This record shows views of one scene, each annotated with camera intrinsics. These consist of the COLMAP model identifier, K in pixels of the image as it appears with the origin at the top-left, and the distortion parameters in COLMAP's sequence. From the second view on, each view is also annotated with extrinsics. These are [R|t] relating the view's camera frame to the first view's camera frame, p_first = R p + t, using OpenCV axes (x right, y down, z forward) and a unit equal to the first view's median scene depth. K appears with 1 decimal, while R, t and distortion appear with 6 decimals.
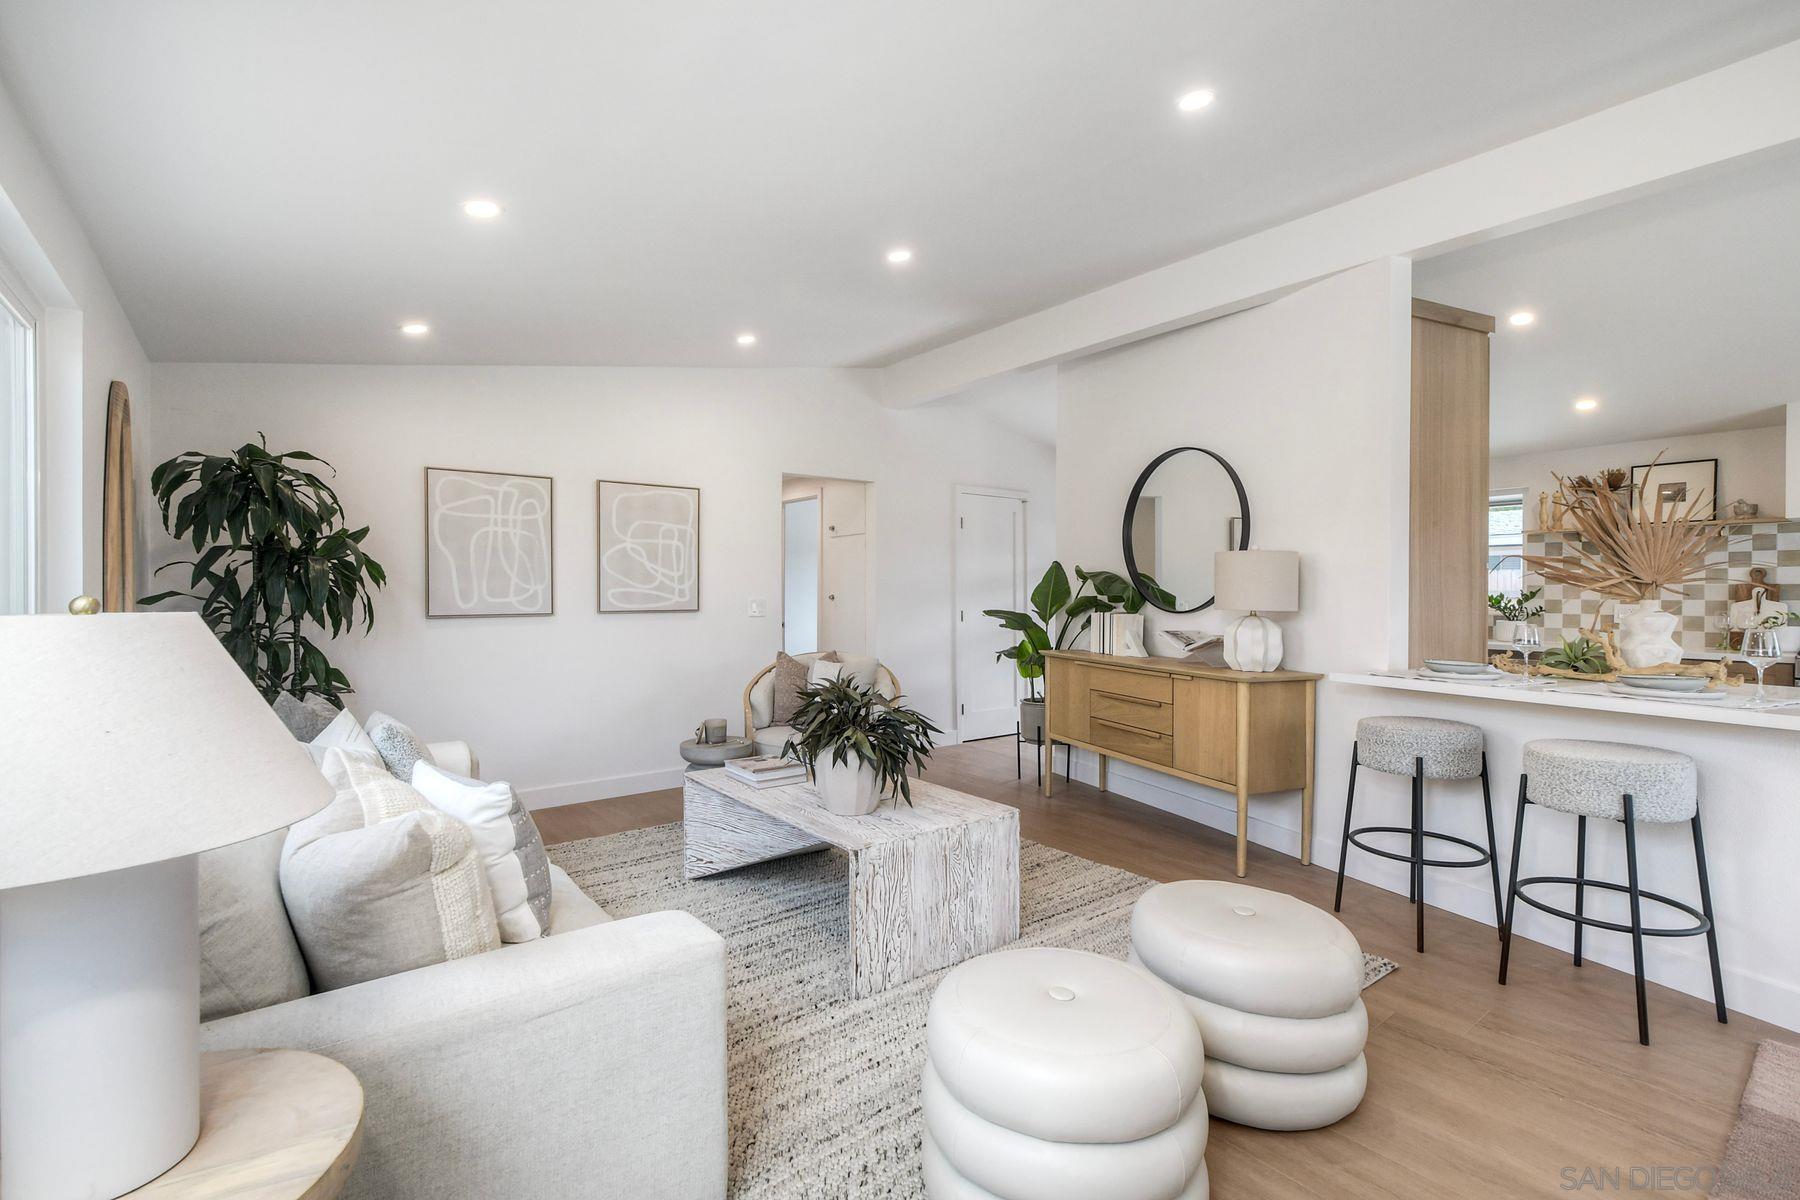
lens RADIAL K [[799.3, 0, 887.9], [0, 799.3, 600.8], [0, 0, 1]] dist [0.001030, 0.000054]
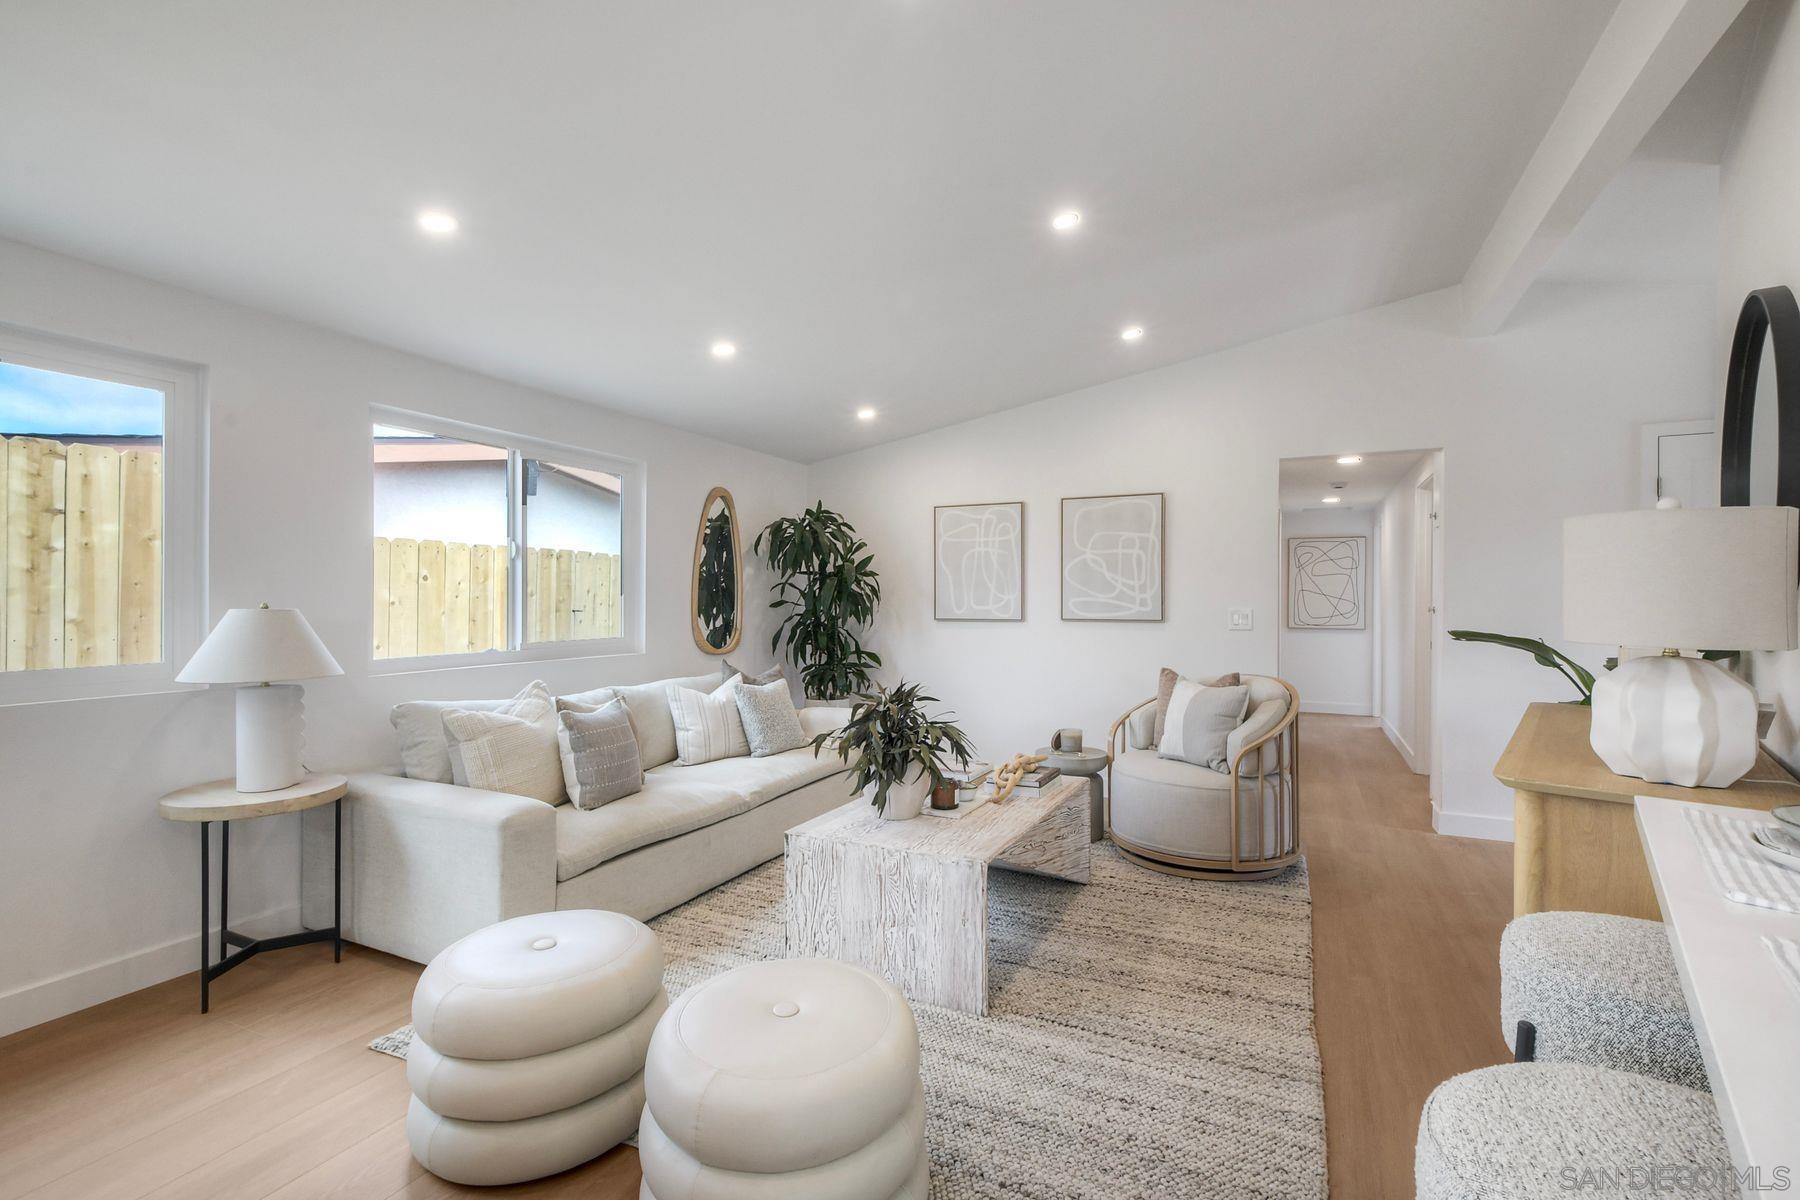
lens RADIAL K [[795.3, 0, 900.0], [0, 795.3, 600.0], [0, 0, 1]] dist [0.000503, -0.000305]
pose [[0.448938, -0.000767, -0.893563, 0.528449], [-0.010701, 0.999923, -0.006235, -0.003632], [0.893499, 0.012361, 0.448895, 0.332332]]
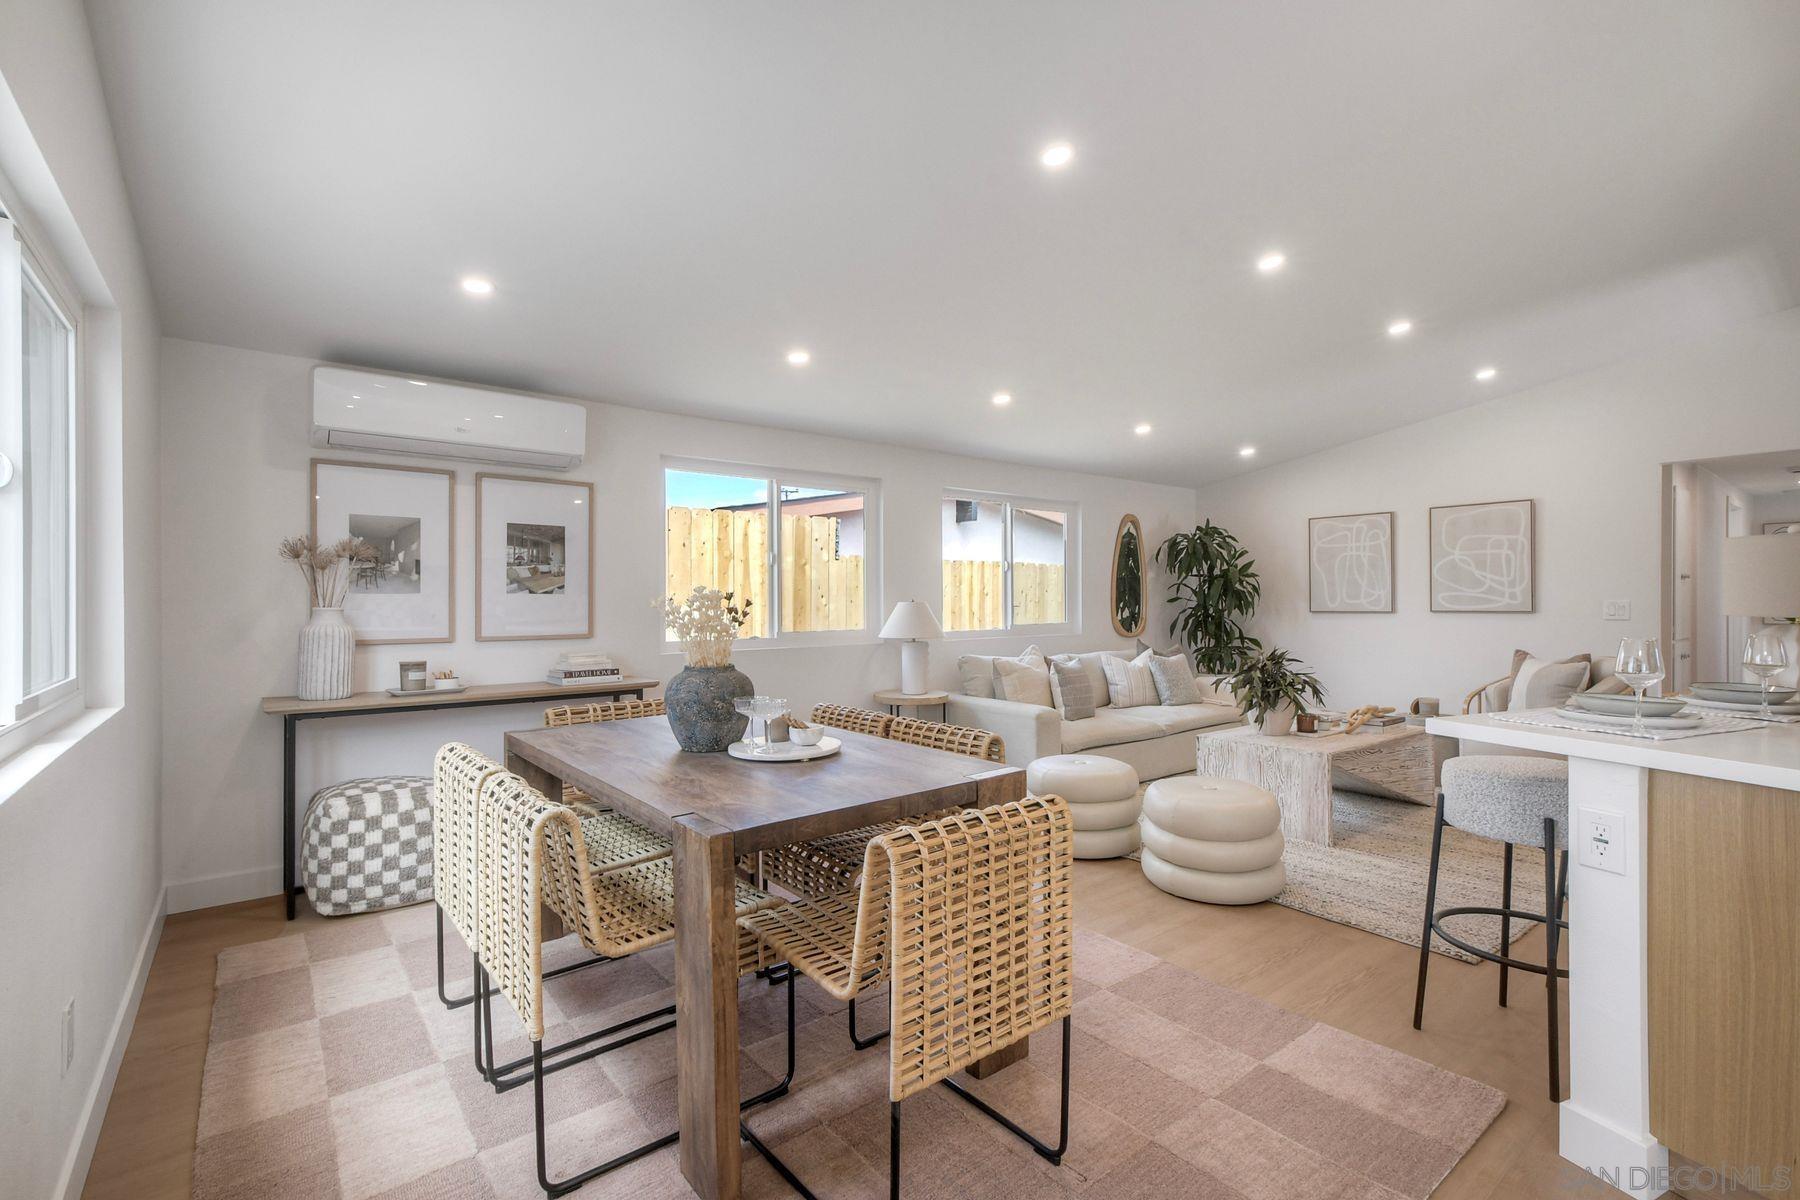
lens RADIAL K [[803.1, 0, 895.2], [0, 803.1, 596.5], [0, 0, 1]] dist [-0.000007, -0.000588]
pose [[0.010643, -0.006616, -0.999921, 0.945822], [-0.006137, 0.999959, -0.006682, 0.004408], [0.999925, 0.006207, 0.010602, 0.141355]]
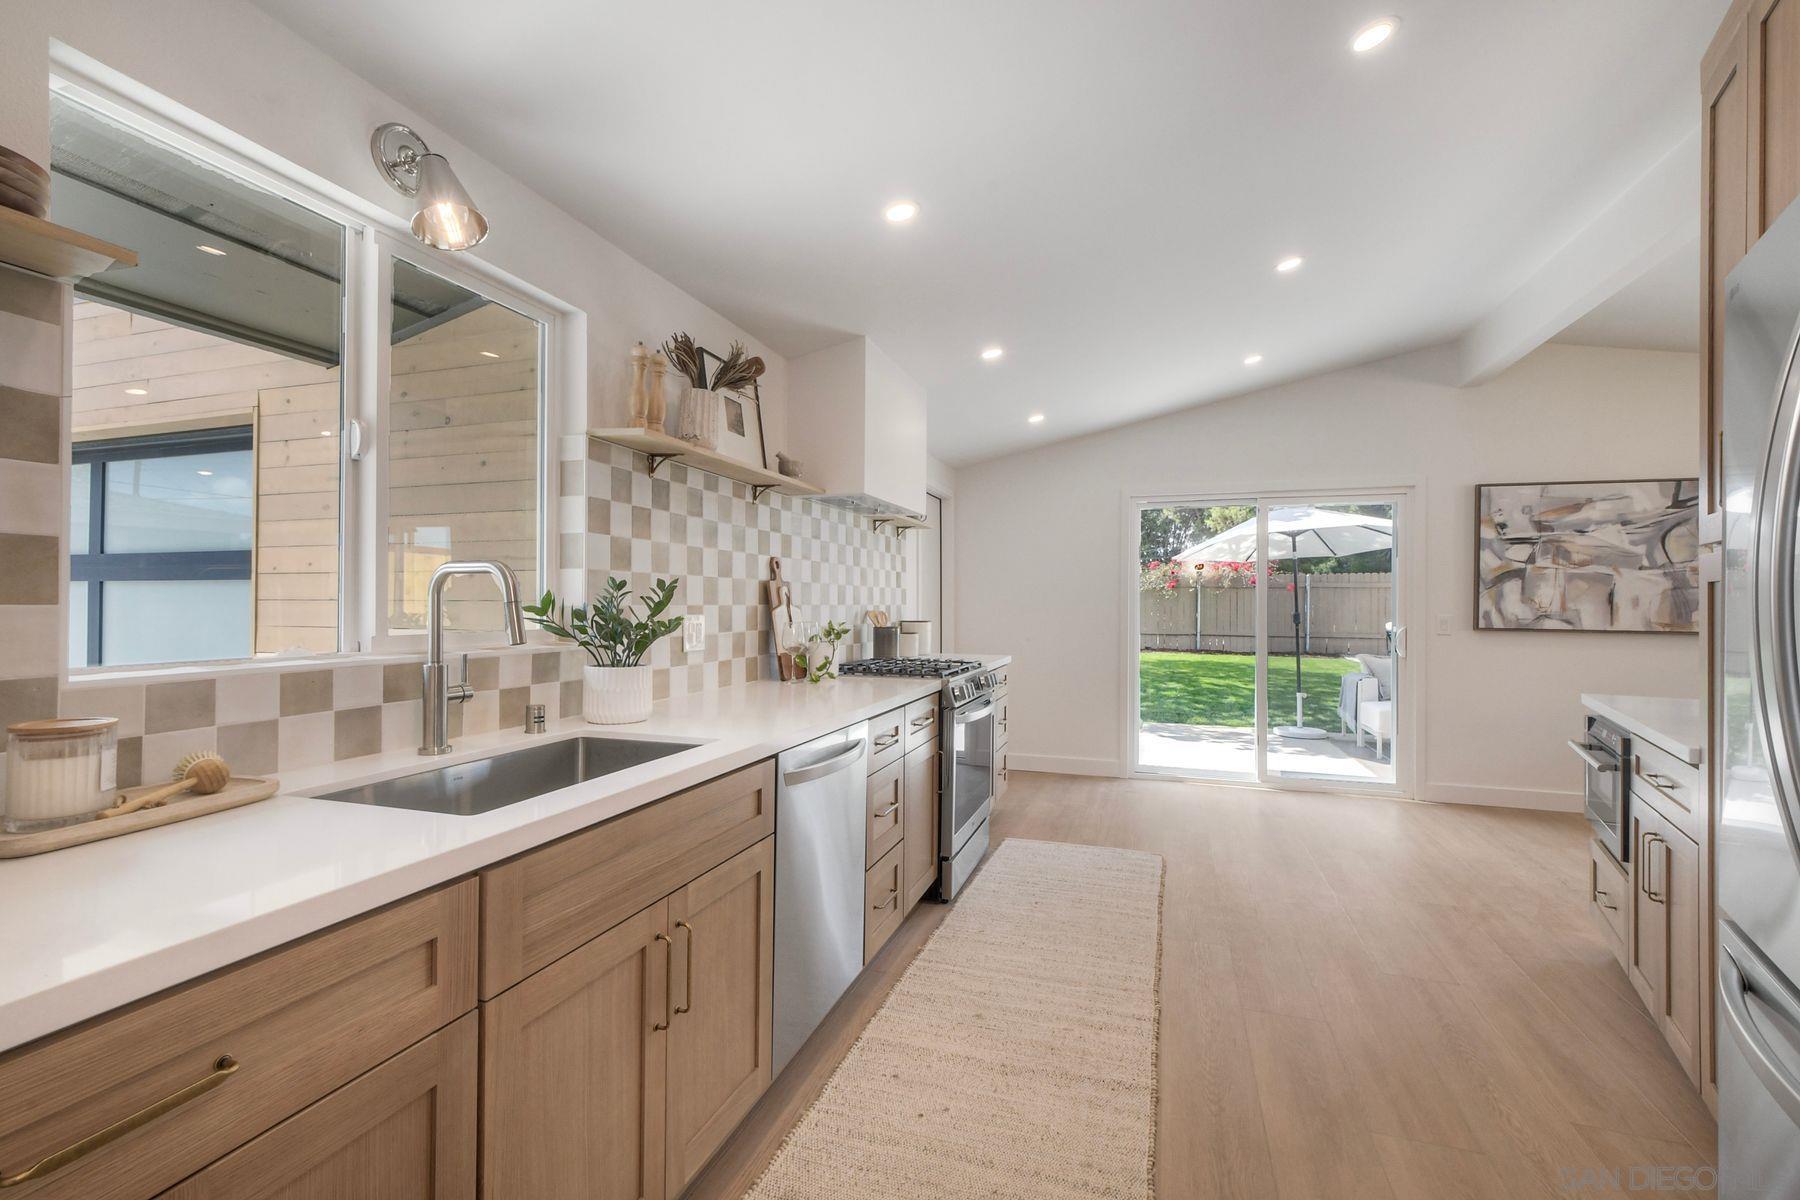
lens RADIAL K [[790.6, 0, 902.1], [0, 790.6, 596.9], [0, 0, 1]] dist [0.000876, -0.000360]
pose [[-0.556544, -0.006941, 0.830789, 0.504145], [-0.006340, 0.999971, 0.004107, -0.011722], [-0.830794, -0.002981, -0.556572, 1.369797]]
